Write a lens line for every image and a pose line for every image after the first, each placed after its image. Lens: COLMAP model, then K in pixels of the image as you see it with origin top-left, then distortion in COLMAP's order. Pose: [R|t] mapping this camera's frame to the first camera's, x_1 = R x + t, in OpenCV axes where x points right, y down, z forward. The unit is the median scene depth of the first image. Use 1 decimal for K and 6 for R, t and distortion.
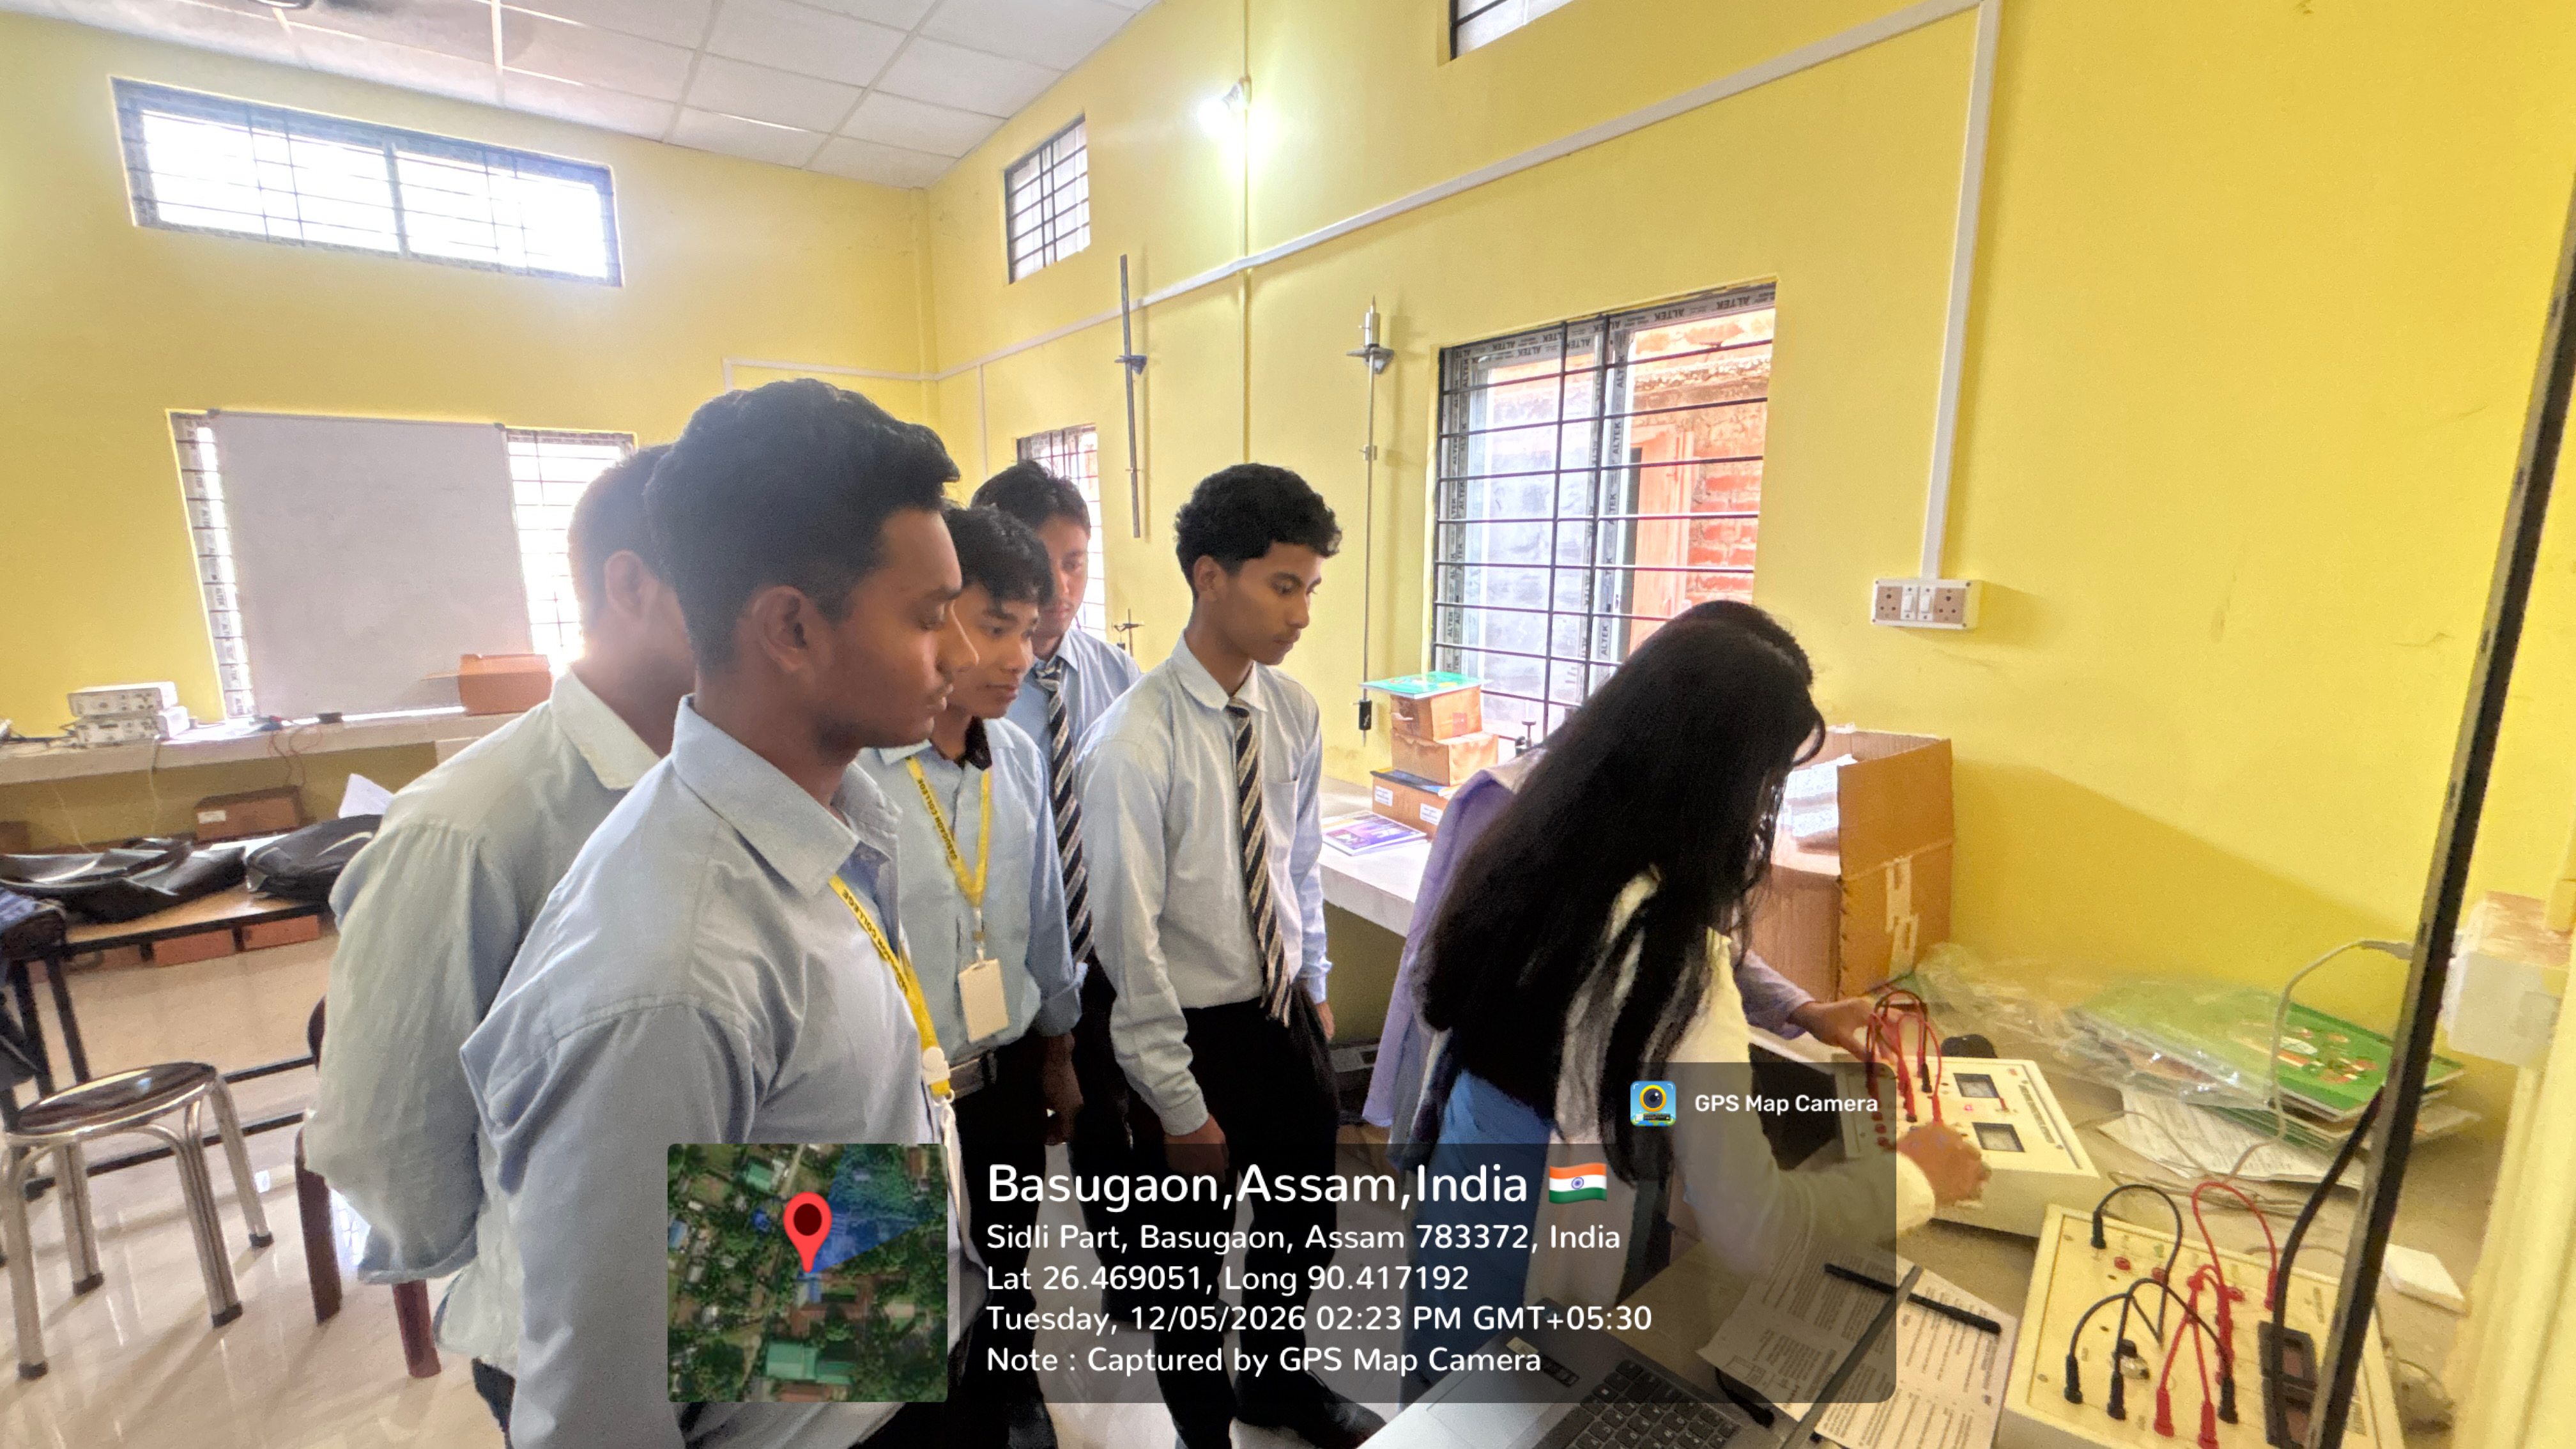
lens RADIAL K [[1031.6, 0, 1288.0], [0, 1031.6, 724.5], [0, 0, 1]] dist [-0.000878, 0.000396]
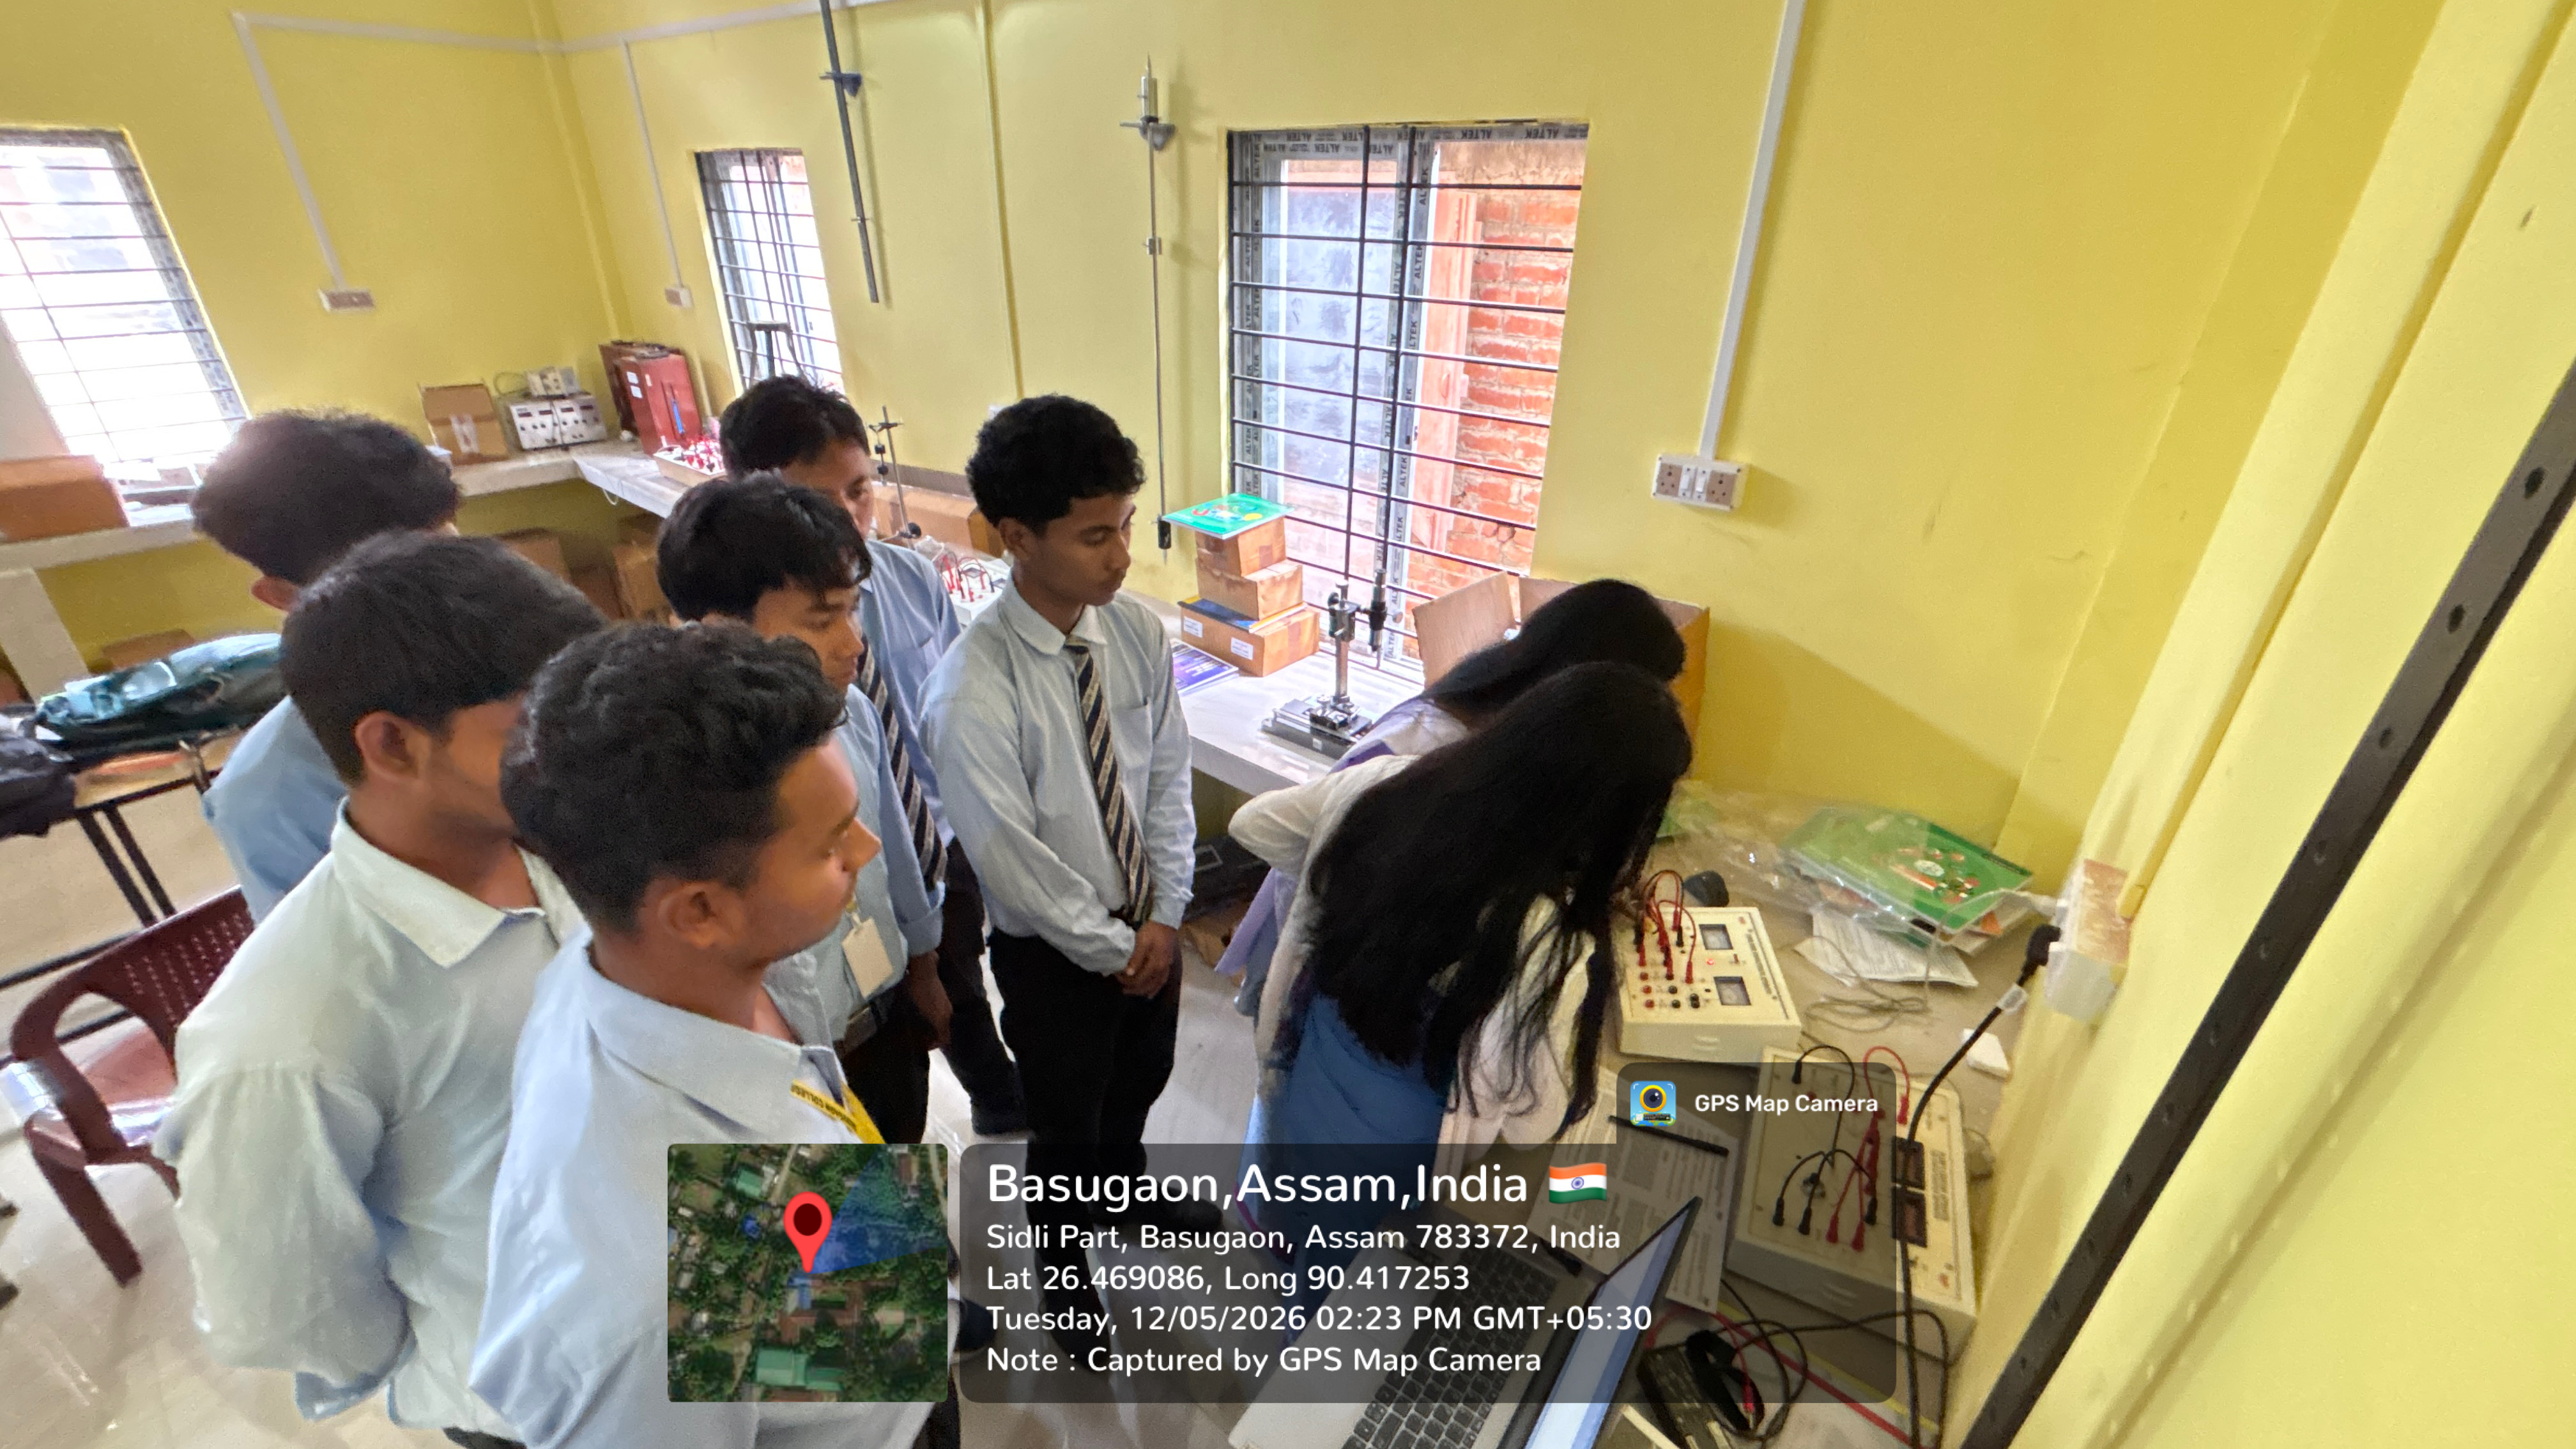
lens RADIAL K [[1036.1, 0, 1288.0], [0, 1036.1, 724.5], [0, 0, 1]] dist [-0.013993, 0.007940]
pose [[0.972666, -0.092208, 0.213114, -0.046131], [0.026835, 0.956265, 0.291267, -0.147855], [-0.230651, -0.277586, 0.932602, 0.007026]]
